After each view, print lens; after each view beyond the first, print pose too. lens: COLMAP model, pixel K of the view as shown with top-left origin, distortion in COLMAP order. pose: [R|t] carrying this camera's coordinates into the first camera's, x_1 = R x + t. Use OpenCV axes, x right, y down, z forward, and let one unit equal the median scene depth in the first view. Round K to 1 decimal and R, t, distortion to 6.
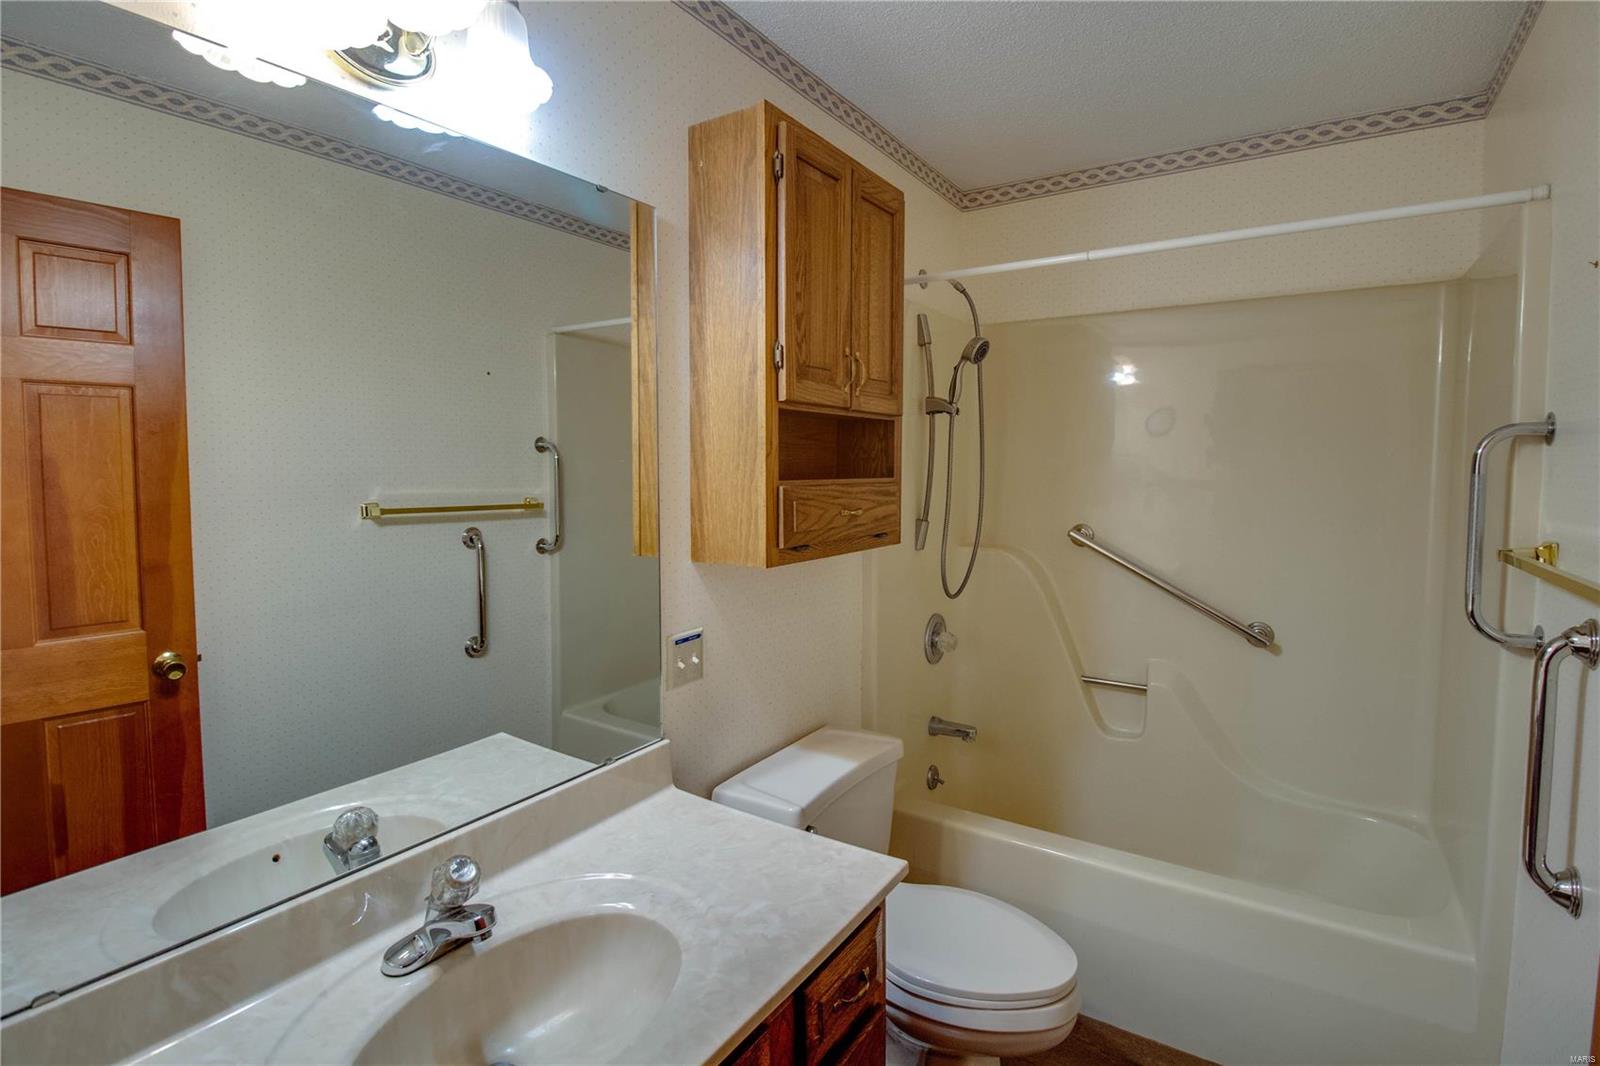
lens RADIAL K [[764.7, 0, 818.2], [0, 764.7, 505.5], [0, 0, 1]] dist [0.001135, -0.000592]
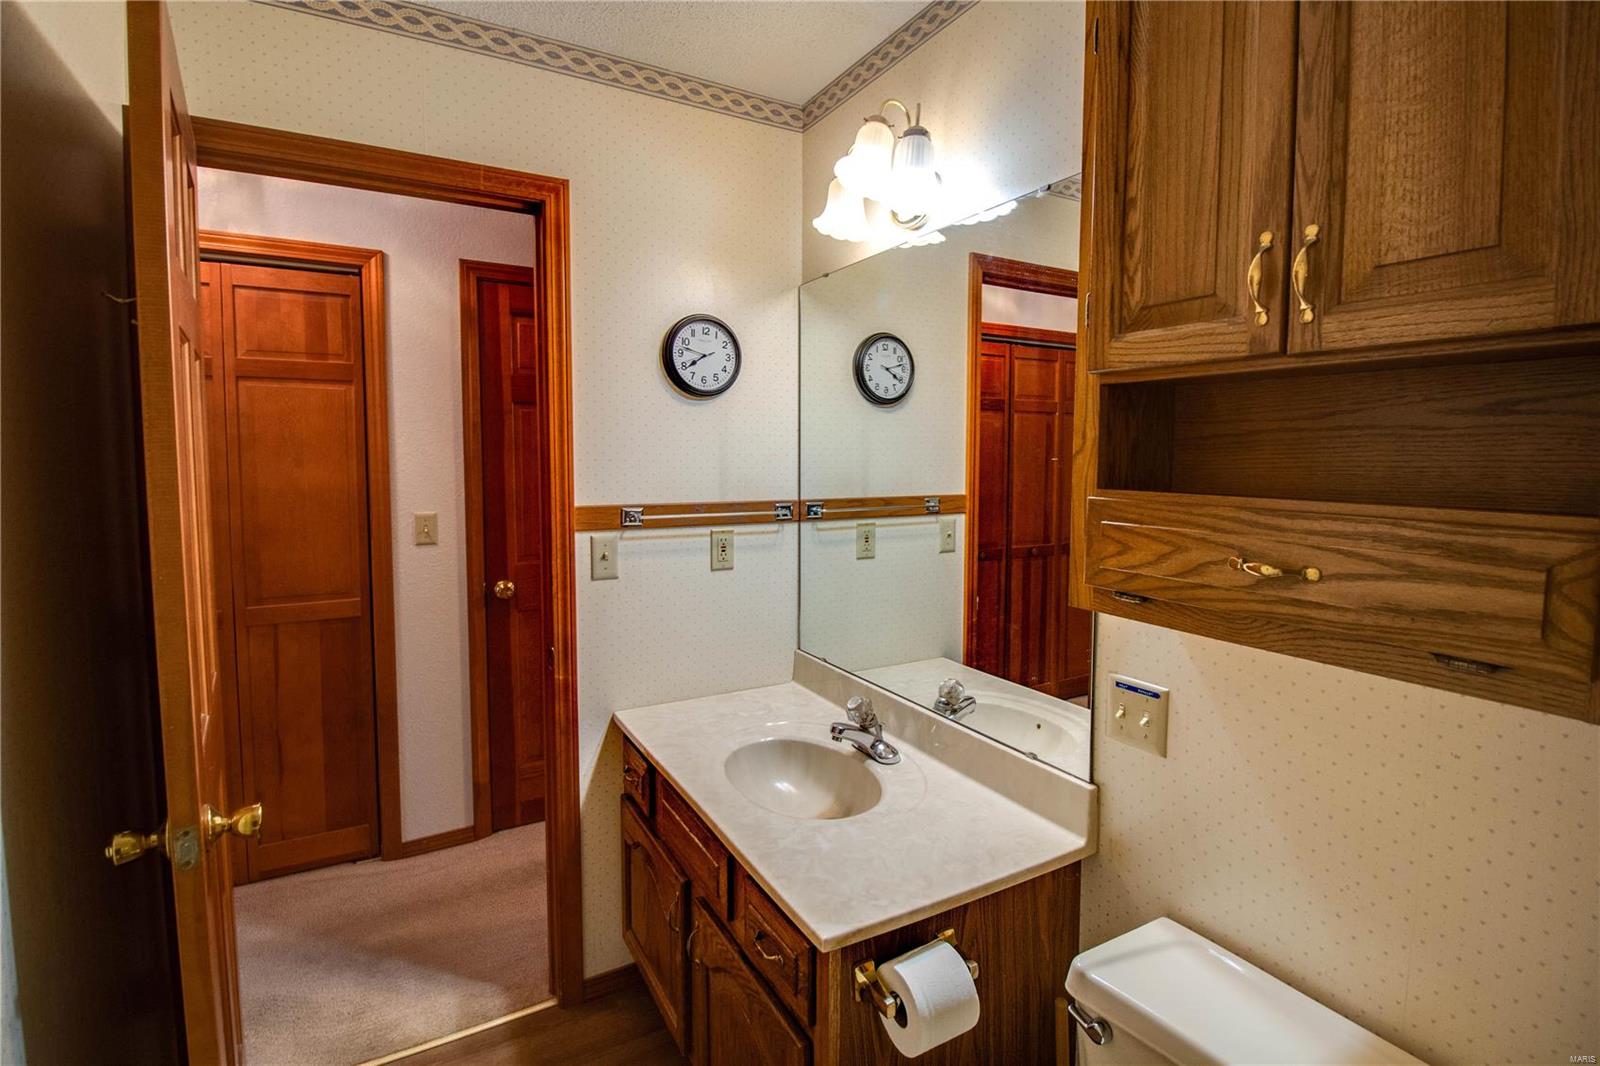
lens RADIAL K [[764.7, 0, 818.2], [0, 764.7, 505.5], [0, 0, 1]] dist [0.001135, -0.000592]
pose [[-0.456877, 0.057770, -0.887652, 0.619548], [-0.056045, 0.994037, 0.093541, -0.061873], [0.887763, 0.092485, -0.450915, 0.988145]]
